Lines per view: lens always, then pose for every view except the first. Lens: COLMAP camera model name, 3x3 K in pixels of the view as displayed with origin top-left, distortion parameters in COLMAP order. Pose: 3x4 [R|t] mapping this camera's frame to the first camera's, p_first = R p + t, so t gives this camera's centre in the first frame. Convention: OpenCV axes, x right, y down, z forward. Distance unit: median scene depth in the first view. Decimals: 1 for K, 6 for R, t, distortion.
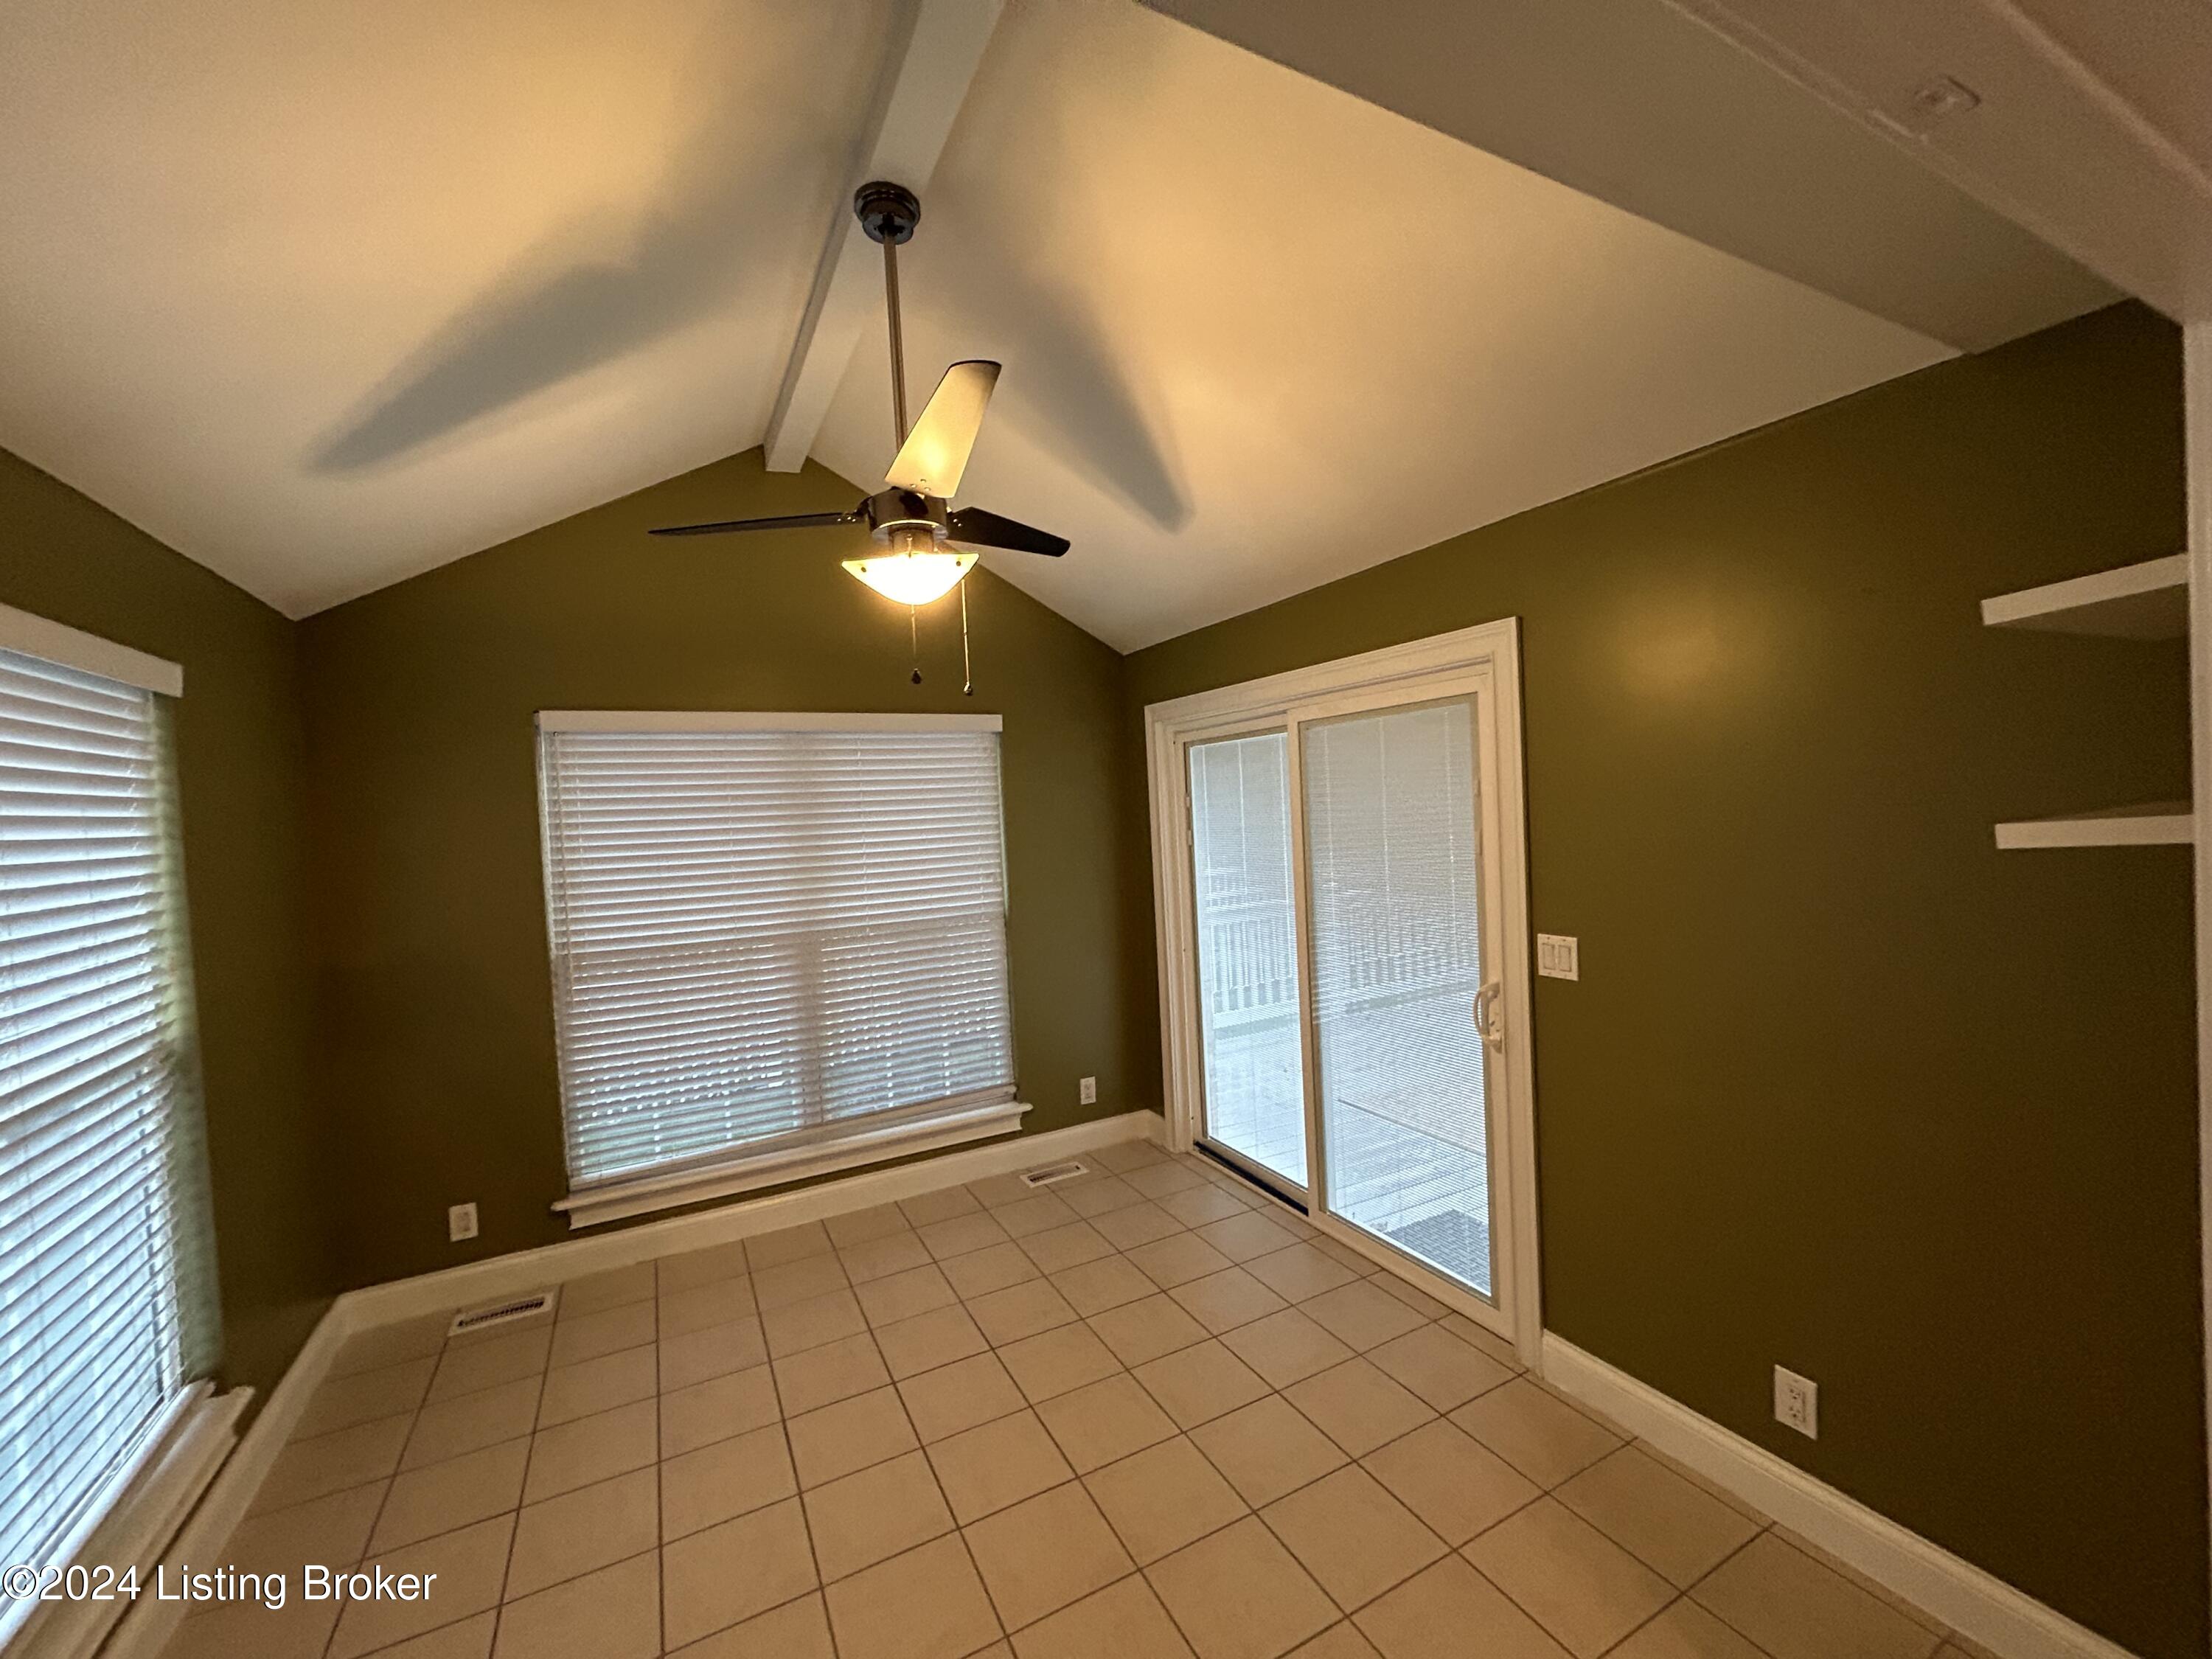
lens RADIAL K [[897.2, 0, 1107.1], [0, 897.2, 830.0], [0, 0, 1]] dist [0.003365, 0.000724]
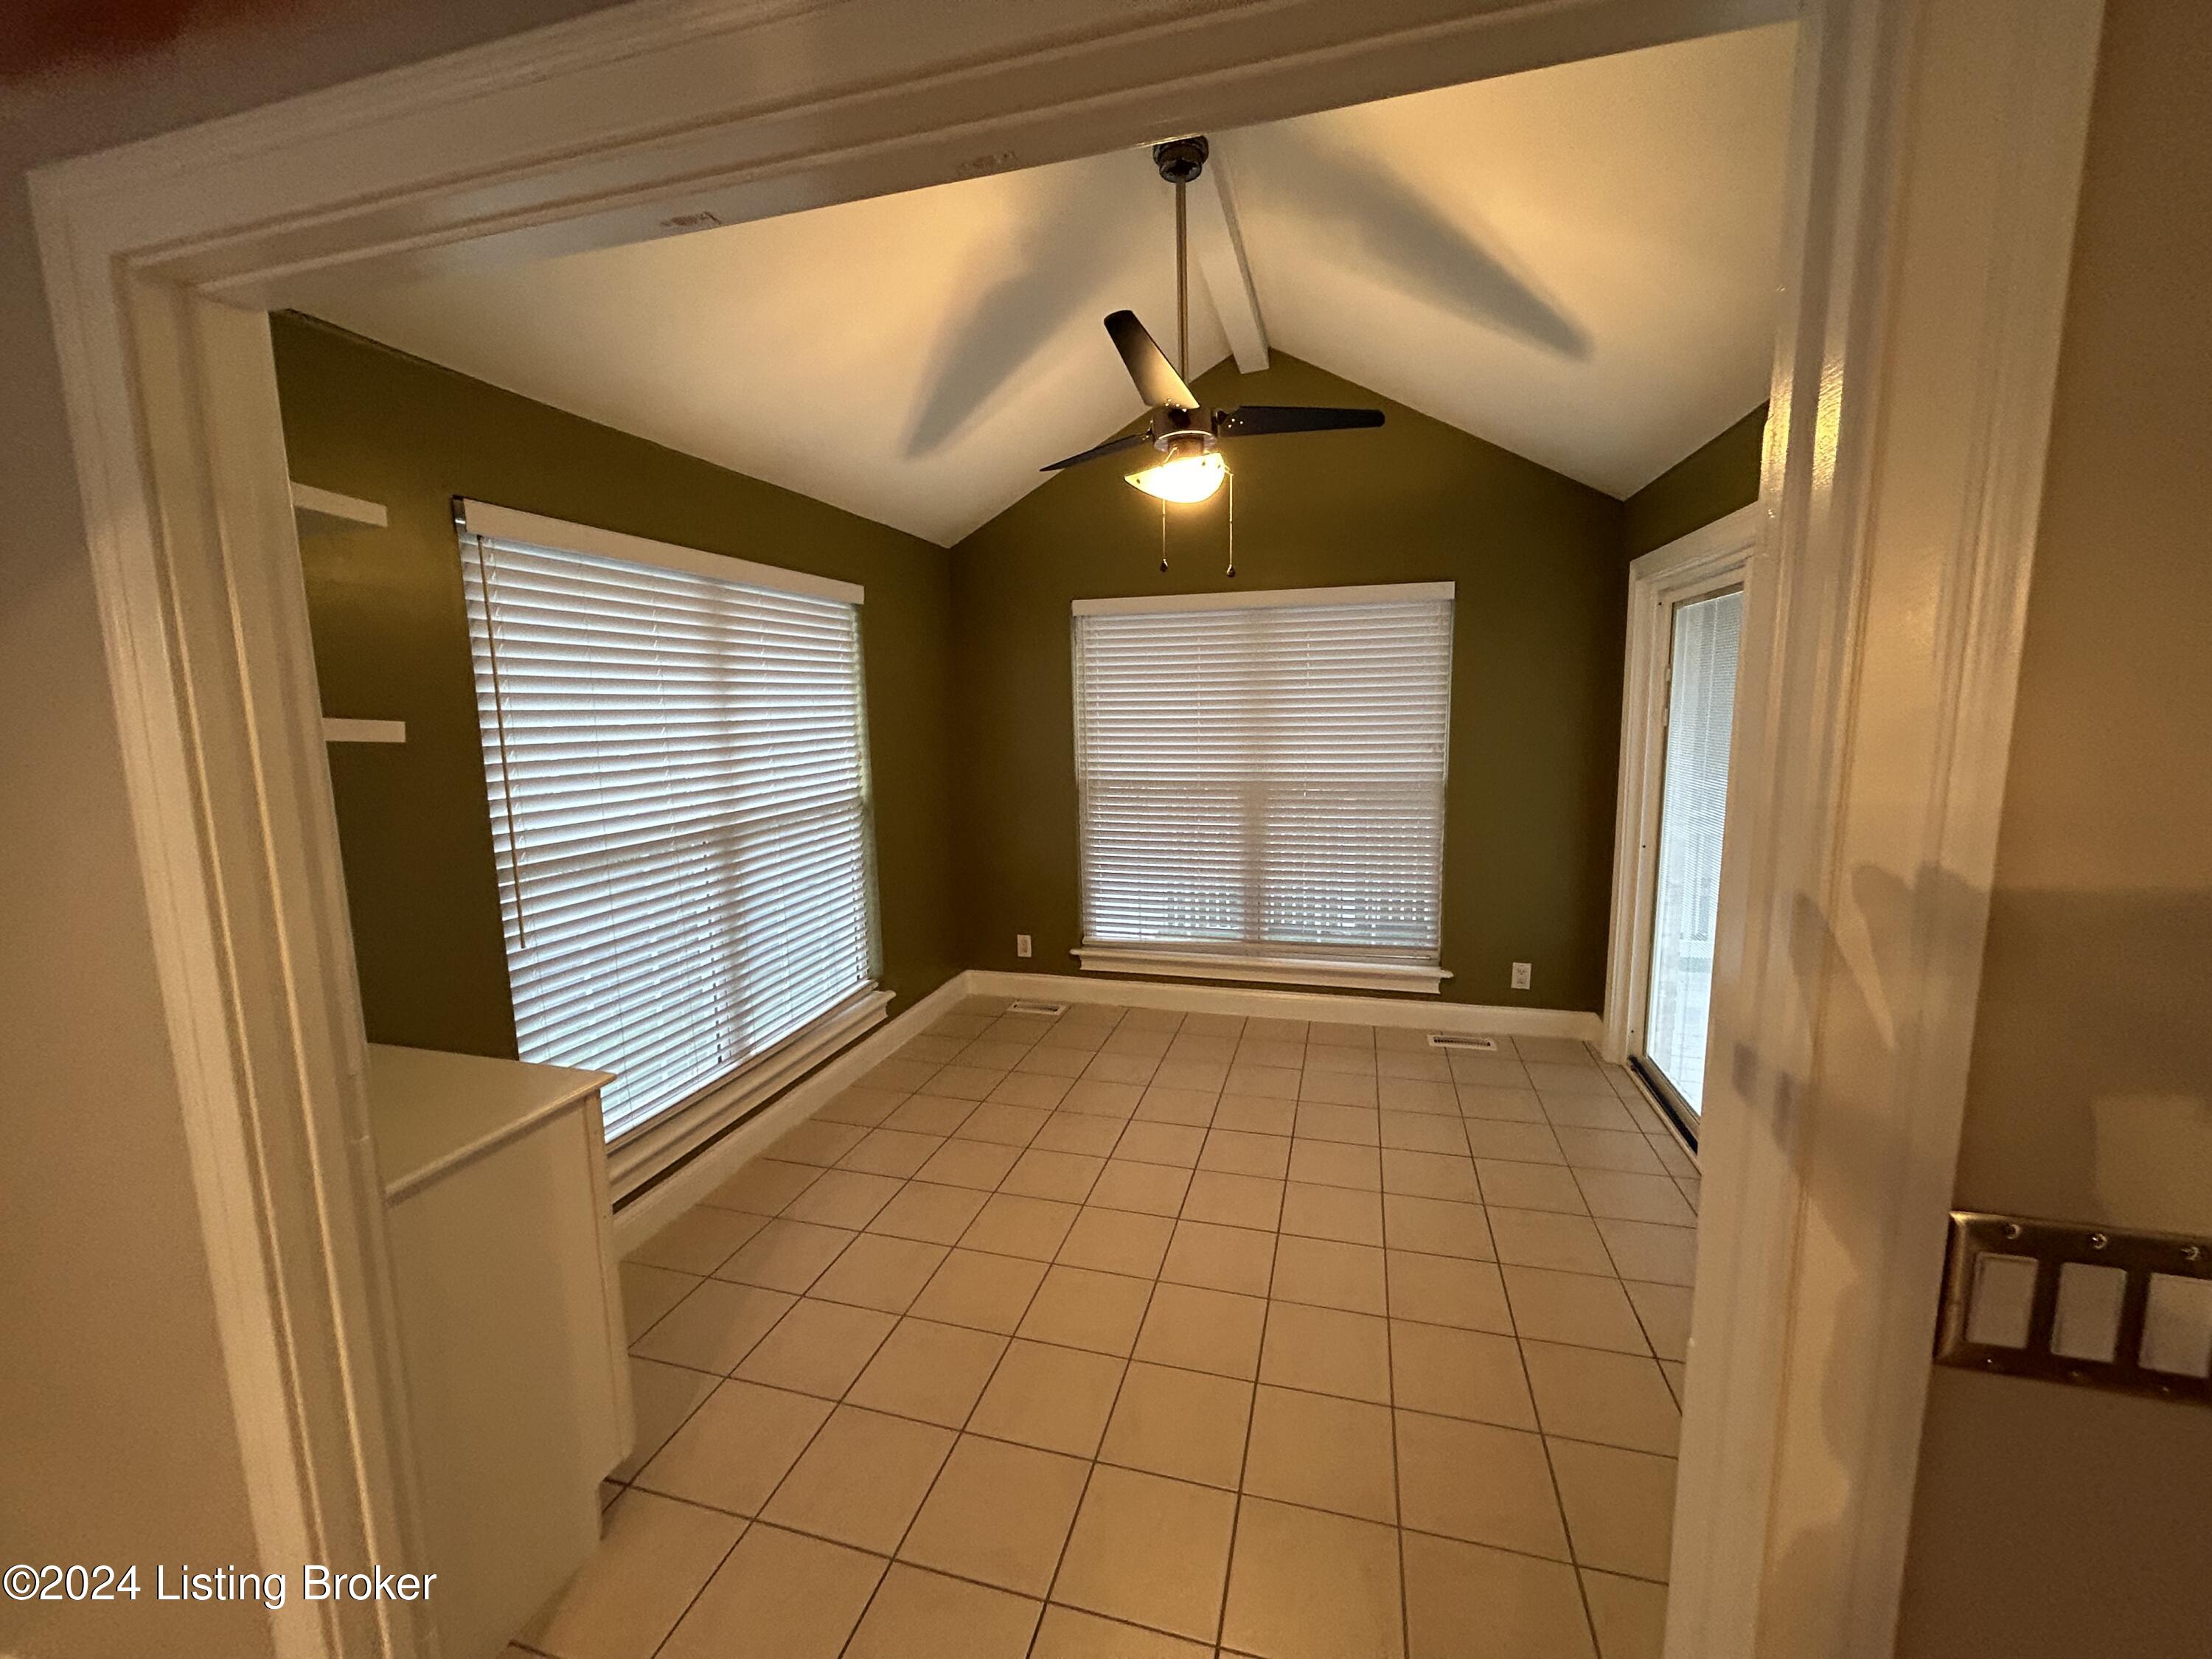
lens RADIAL K [[897.2, 0, 1109.3], [0, 897.2, 825.0], [0, 0, 1]] dist [0.003365, 0.000724]
pose [[0.730448, 0.126473, -0.671156, 0.337256], [-0.033901, 0.988207, 0.149322, 0.000385], [0.682127, -0.086318, 0.726121, 0.008374]]
